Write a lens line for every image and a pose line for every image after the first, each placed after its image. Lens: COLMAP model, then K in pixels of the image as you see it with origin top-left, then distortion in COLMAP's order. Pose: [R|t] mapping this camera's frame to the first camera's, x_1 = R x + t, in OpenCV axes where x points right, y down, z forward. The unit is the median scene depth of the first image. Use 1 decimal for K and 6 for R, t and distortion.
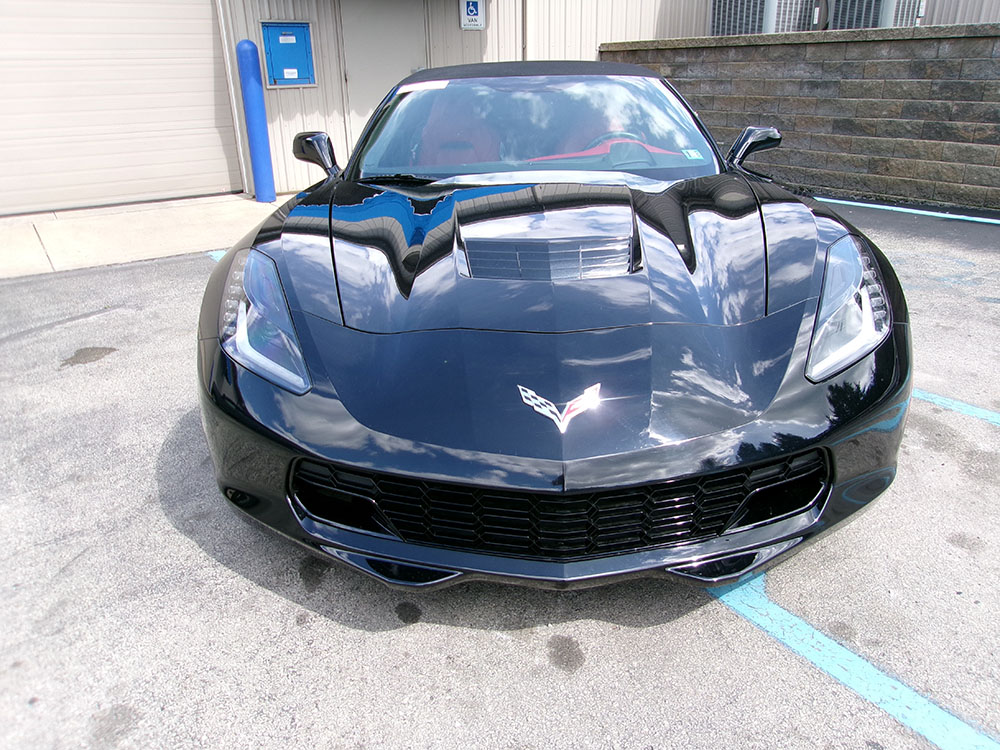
lens RADIAL K [[779.8, 0, 514.0], [0, 779.8, 371.2], [0, 0, 1]] dist [0.000399, 0.018591]
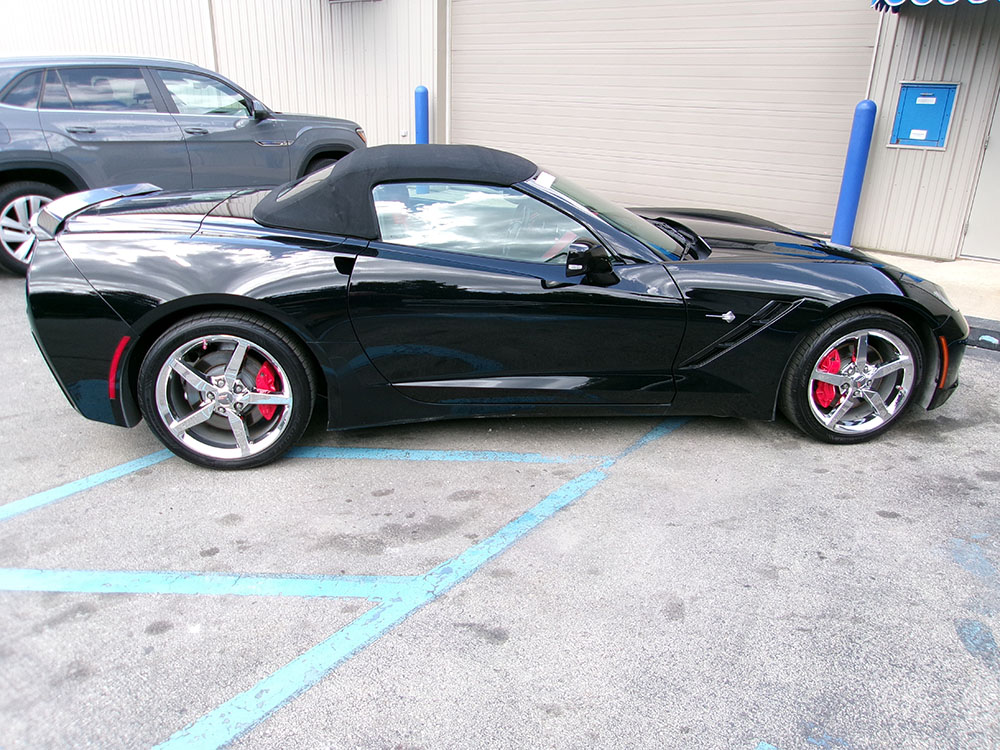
lens RADIAL K [[779.8, 0, 514.0], [0, 779.8, 371.2], [0, 0, 1]] dist [0.000399, 0.018591]
pose [[0.305181, 0.361900, -0.880848, 0.571261], [-0.377771, 0.895088, 0.236867, -0.166154], [0.874159, 0.260471, 0.409880, 0.244614]]
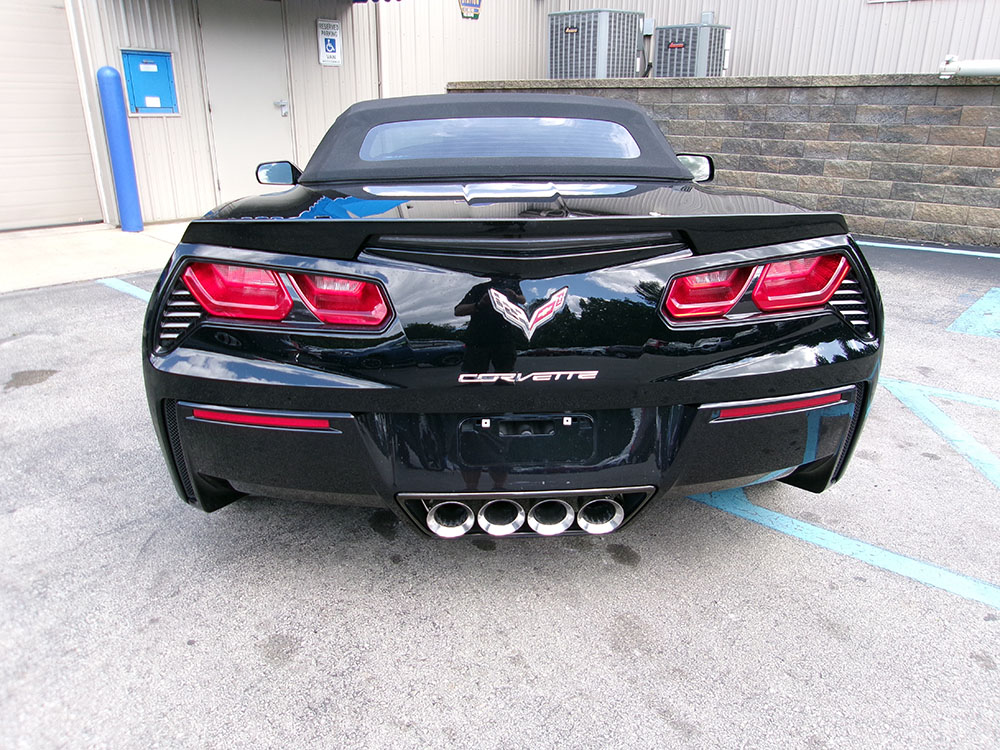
lens RADIAL K [[779.8, 0, 514.0], [0, 779.8, 371.2], [0, 0, 1]] dist [0.000399, 0.018591]
pose [[0.970182, -0.056712, 0.235650, -0.101548], [0.066971, 0.997114, -0.035755, 0.025913], [-0.232942, 0.050470, 0.971180, -0.053161]]
